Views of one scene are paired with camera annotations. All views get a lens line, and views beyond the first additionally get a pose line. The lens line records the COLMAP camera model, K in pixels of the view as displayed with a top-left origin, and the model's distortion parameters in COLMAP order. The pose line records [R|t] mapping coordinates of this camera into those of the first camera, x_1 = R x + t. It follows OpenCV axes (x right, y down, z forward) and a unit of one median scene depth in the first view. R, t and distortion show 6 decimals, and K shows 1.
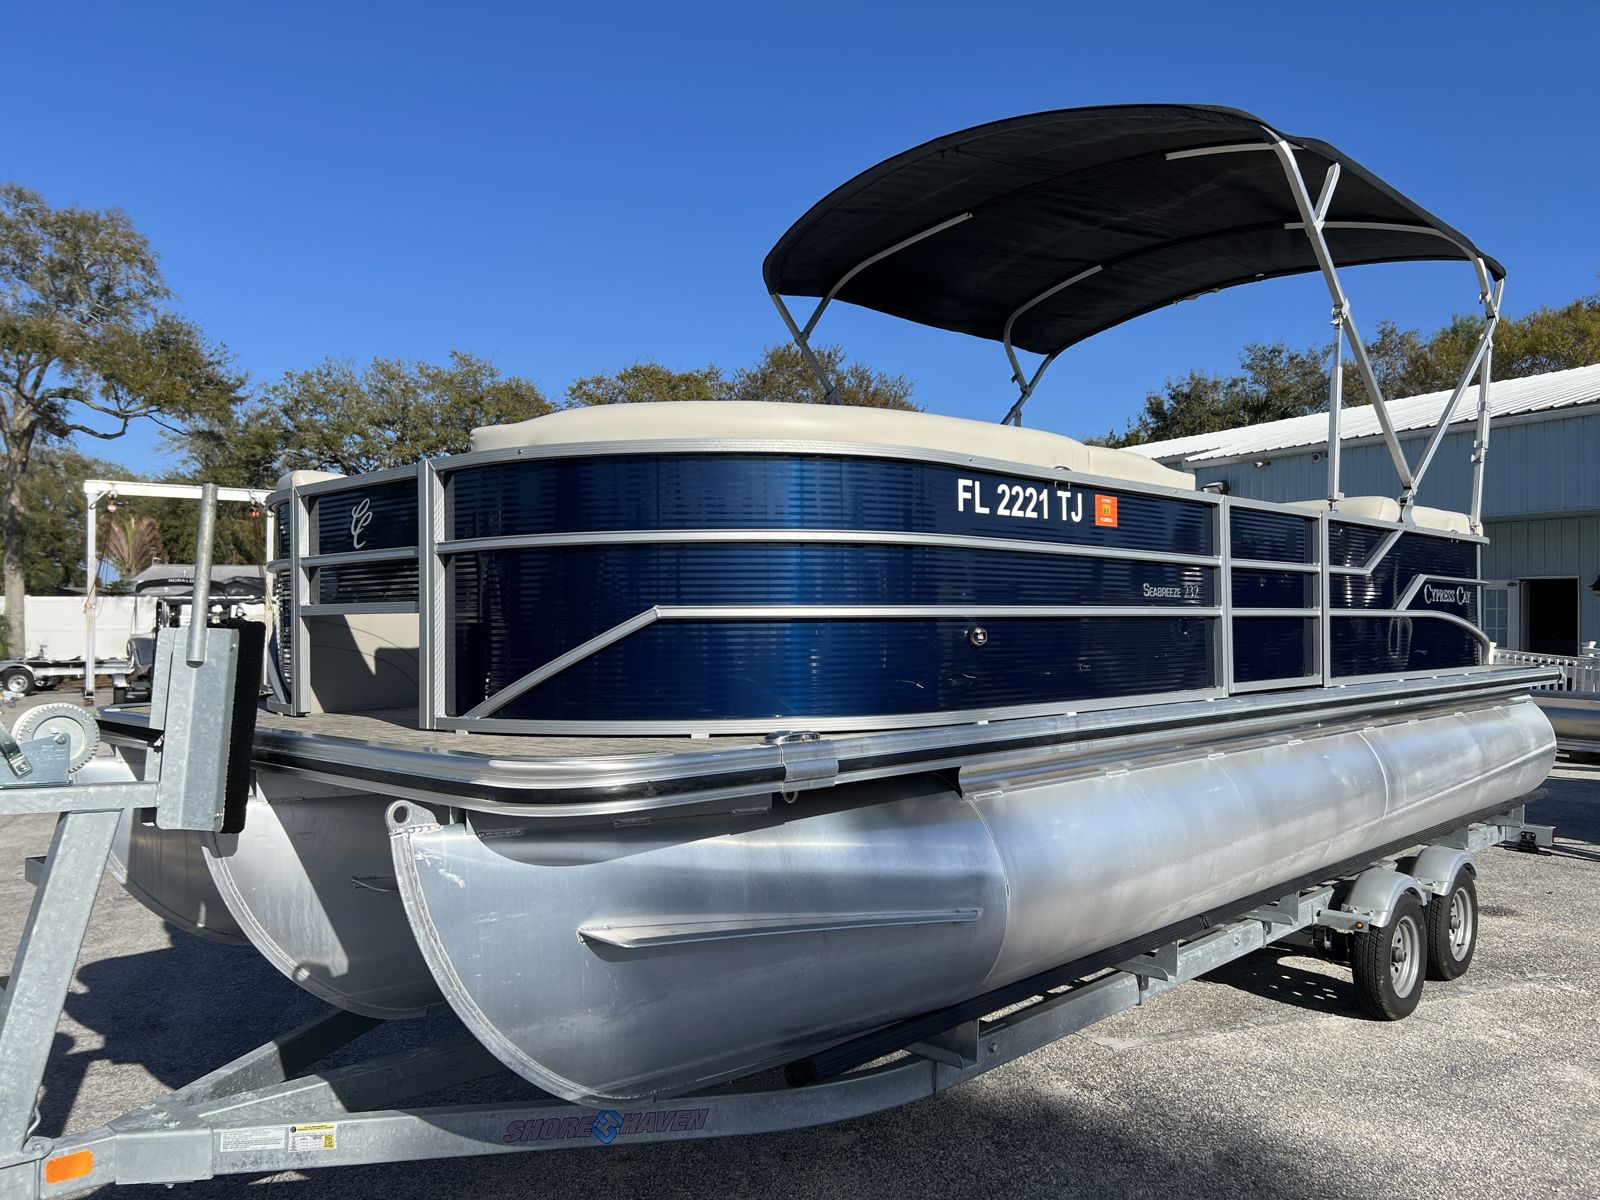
lens RADIAL K [[1195.5, 0, 807.7], [0, 1195.5, 608.3], [0, 0, 1]] dist [0.057360, -0.062623]
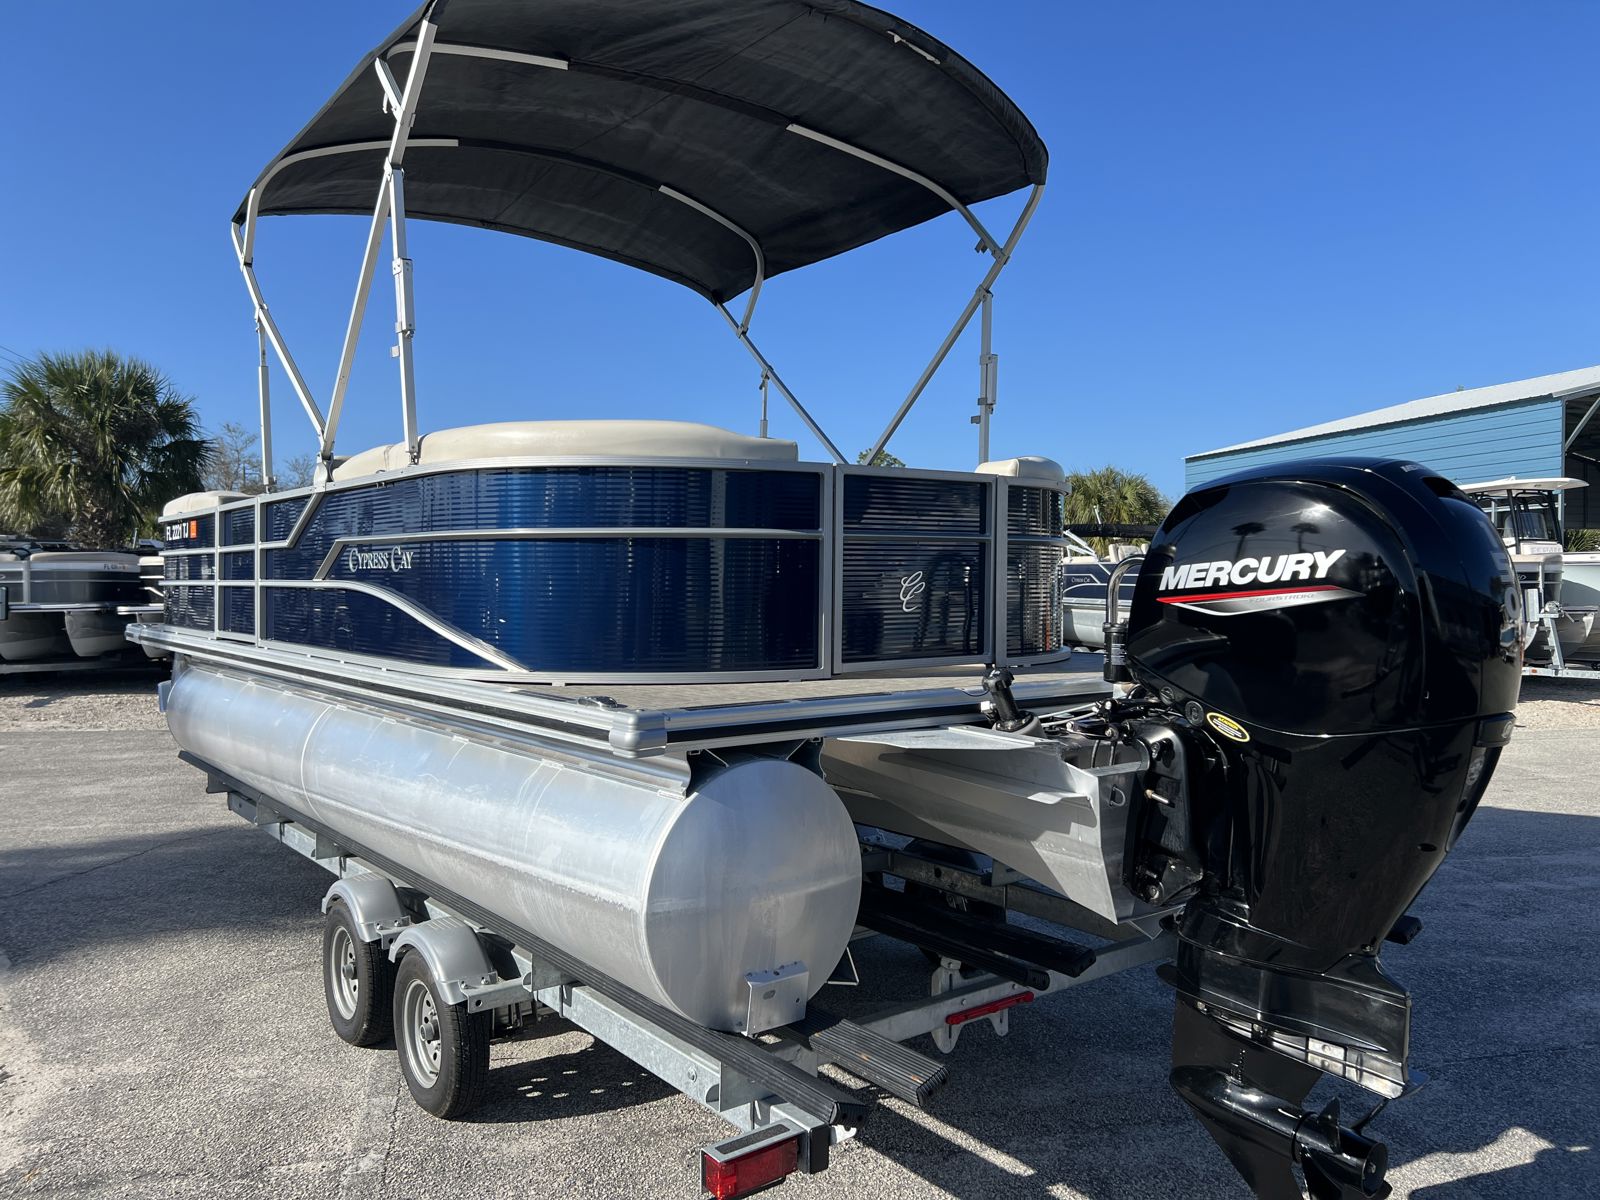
lens RADIAL K [[1195.5, 0, 807.7], [0, 1195.5, 608.3], [0, 0, 1]] dist [0.057360, -0.062623]
pose [[-0.142678, 0.028360, -0.989363, 1.080319], [0.012239, 0.999564, 0.026888, 0.002389], [0.989694, -0.008272, -0.142962, 1.200912]]
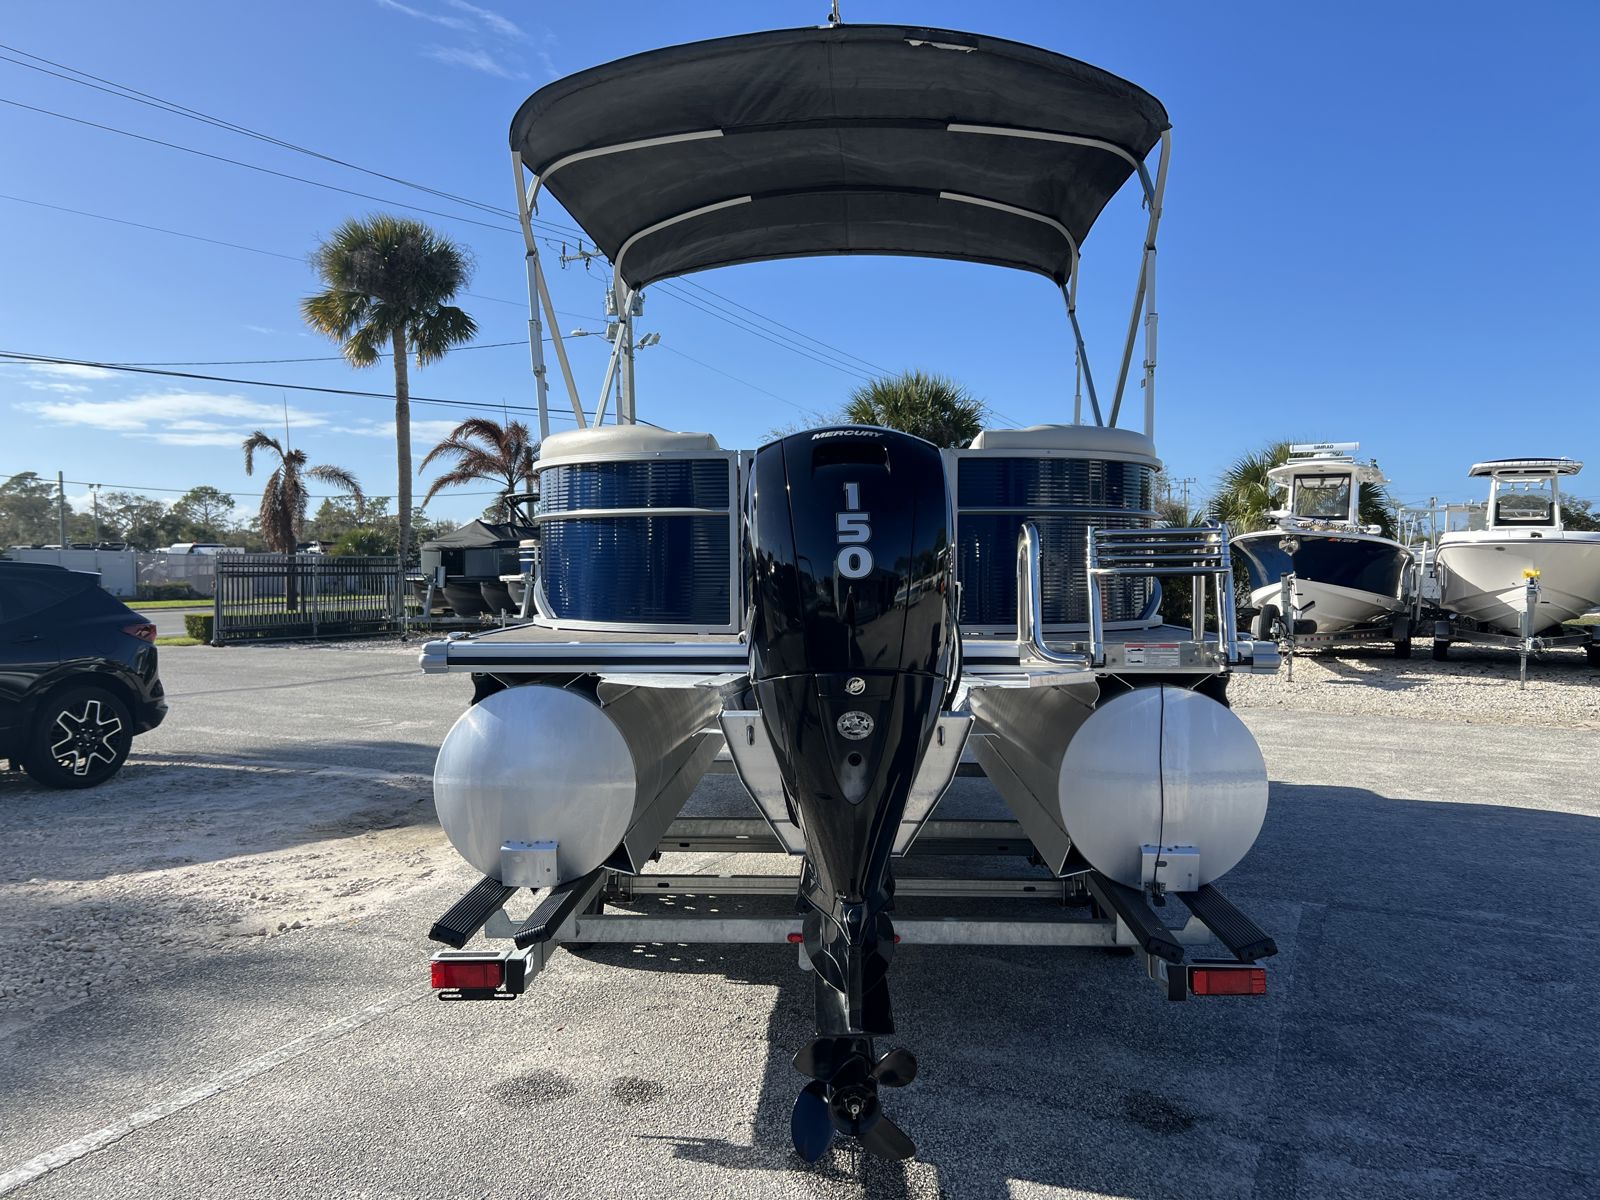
lens RADIAL K [[1195.5, 0, 807.7], [0, 1195.5, 608.3], [0, 0, 1]] dist [0.057360, -0.062623]
pose [[-0.732483, 0.029361, -0.680152, 0.939638], [0.010752, 0.999444, 0.031564, 0.016446], [0.680701, 0.015807, -0.732391, 1.654512]]
